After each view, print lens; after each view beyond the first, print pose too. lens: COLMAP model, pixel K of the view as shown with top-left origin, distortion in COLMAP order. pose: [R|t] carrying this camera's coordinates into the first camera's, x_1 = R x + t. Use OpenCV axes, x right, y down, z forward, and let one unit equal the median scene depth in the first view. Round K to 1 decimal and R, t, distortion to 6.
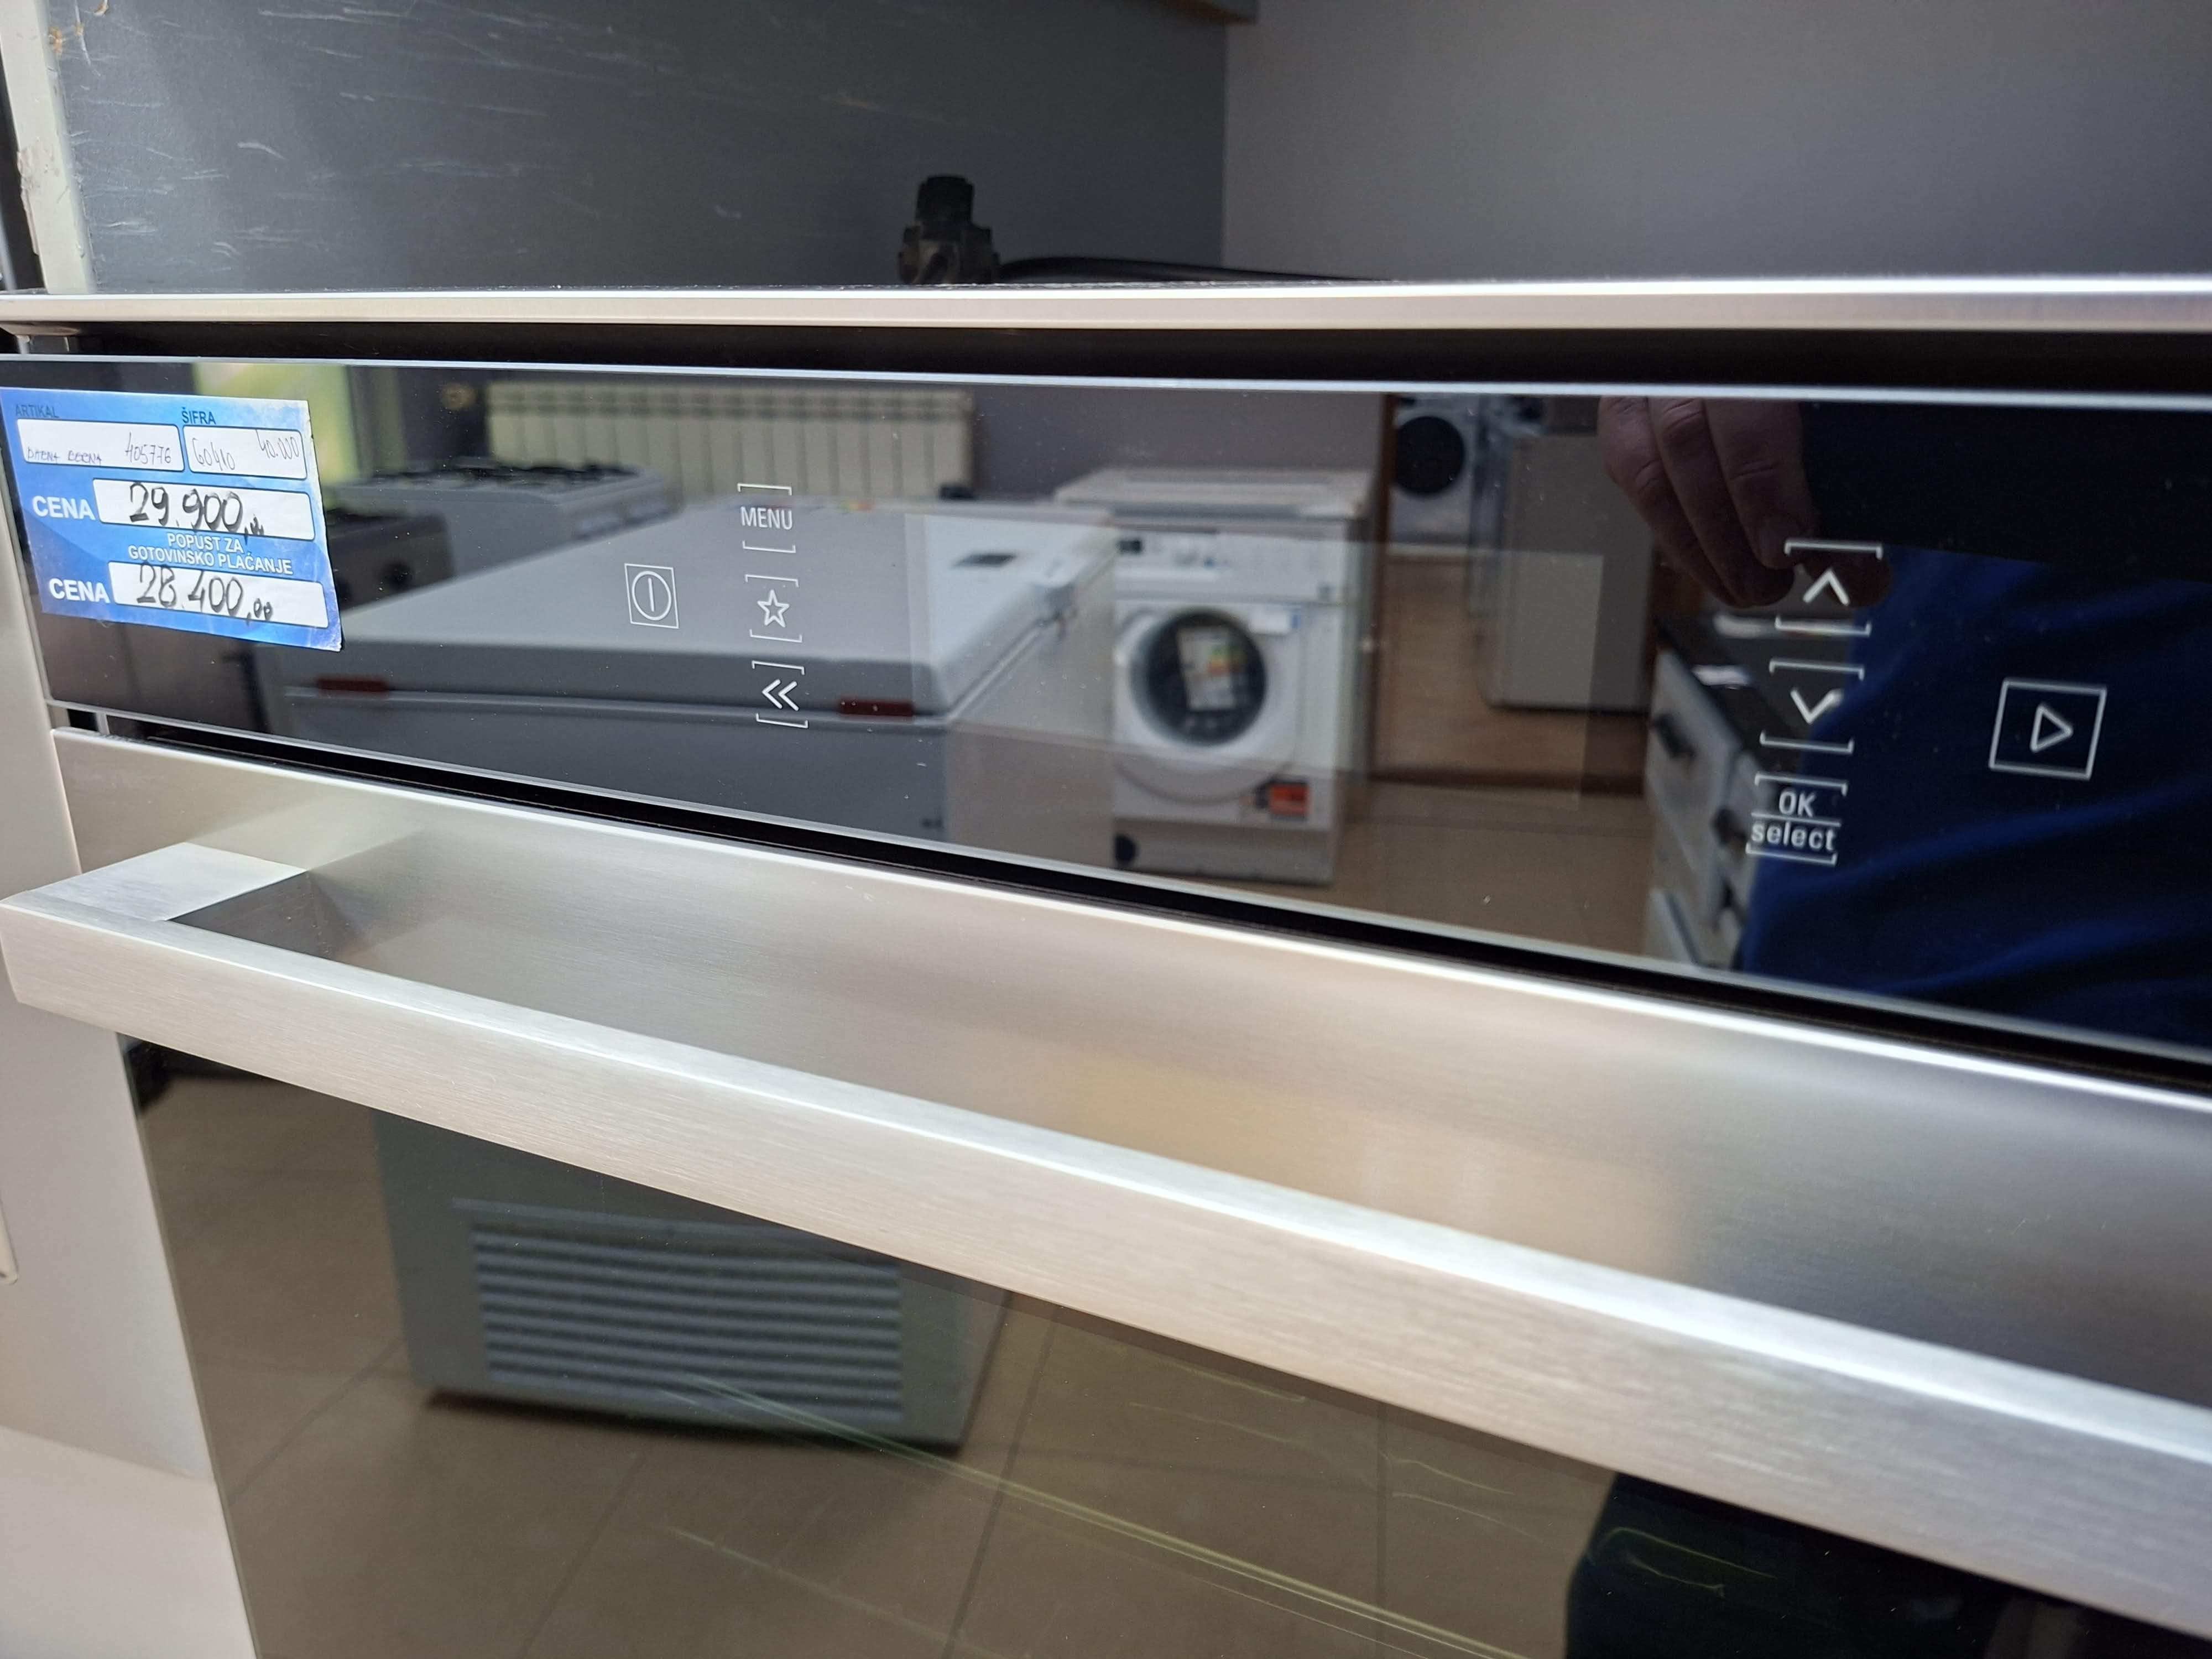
lens RADIAL K [[1644.1, 0, 1055.5], [0, 1644.1, 857.2], [0, 0, 1]] dist [0.040455, -0.079786]
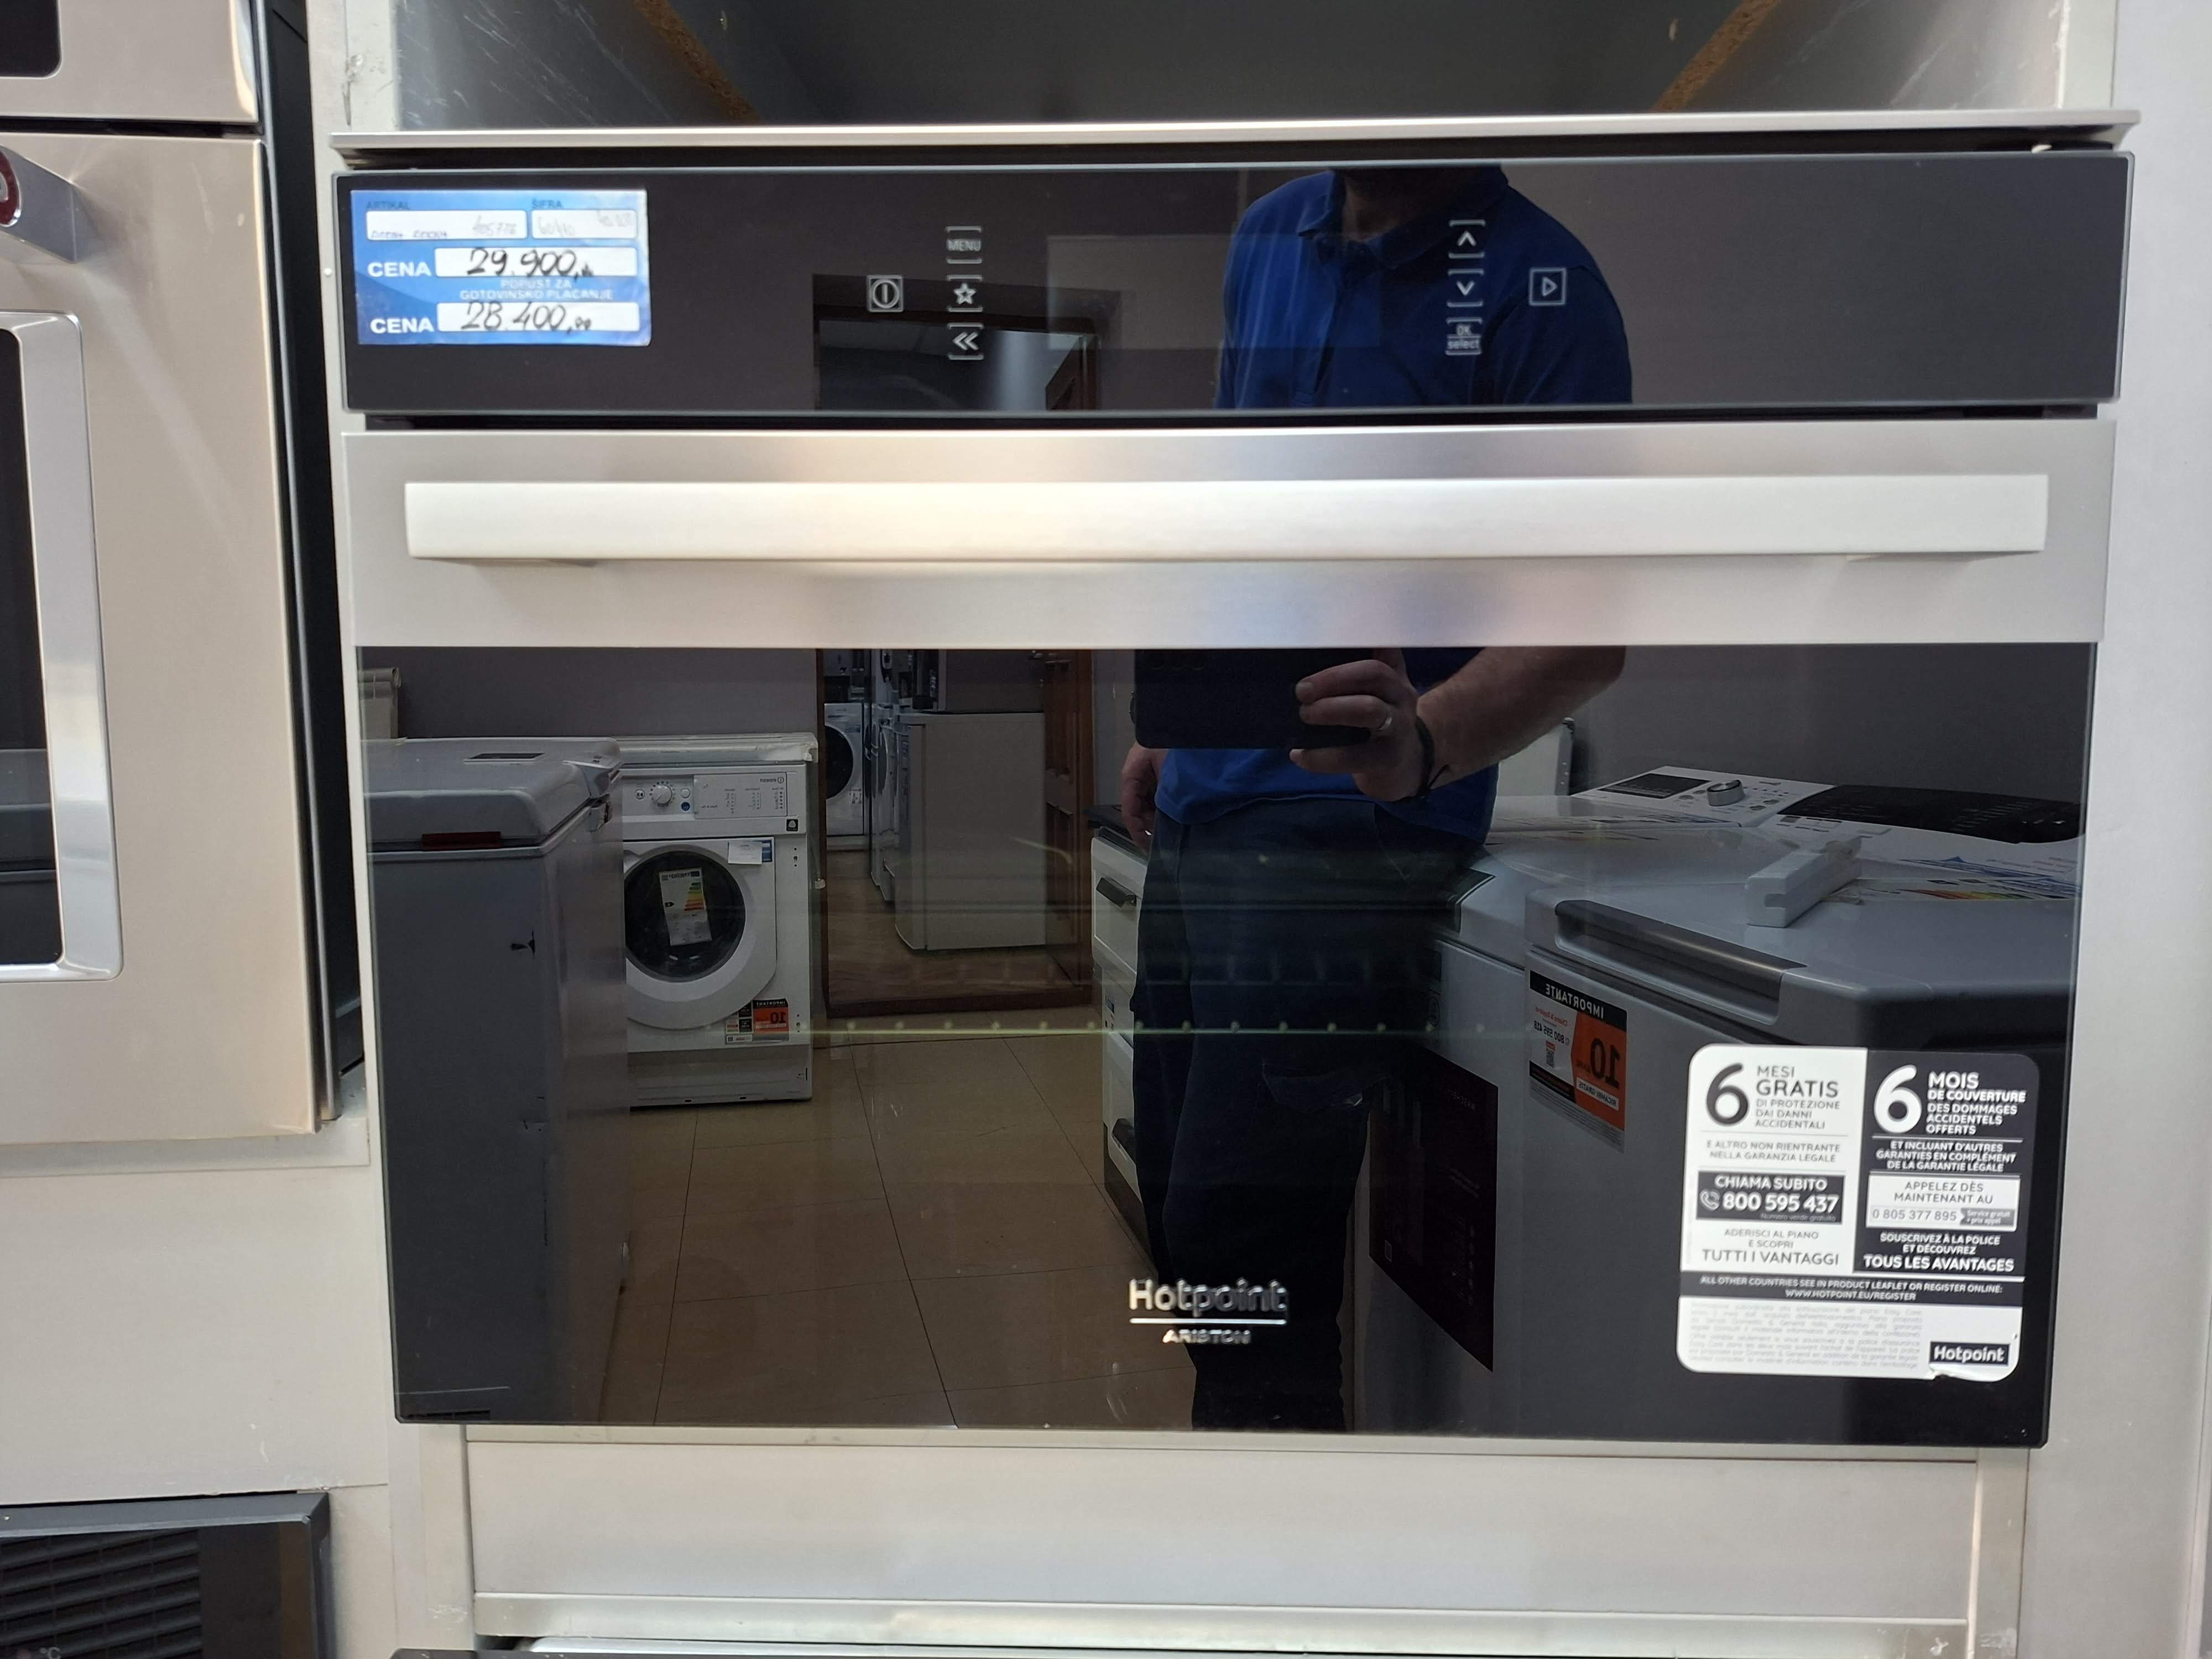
lens RADIAL K [[1591.1, 0, 1125.9], [0, 1591.1, 828.8], [0, 0, 1]] dist [0.073944, -0.094245]
pose [[0.907588, -0.034693, 0.418425, -0.667875], [0.130522, 0.970516, -0.202639, 0.711664], [-0.399058, 0.238527, 0.885357, -0.481977]]
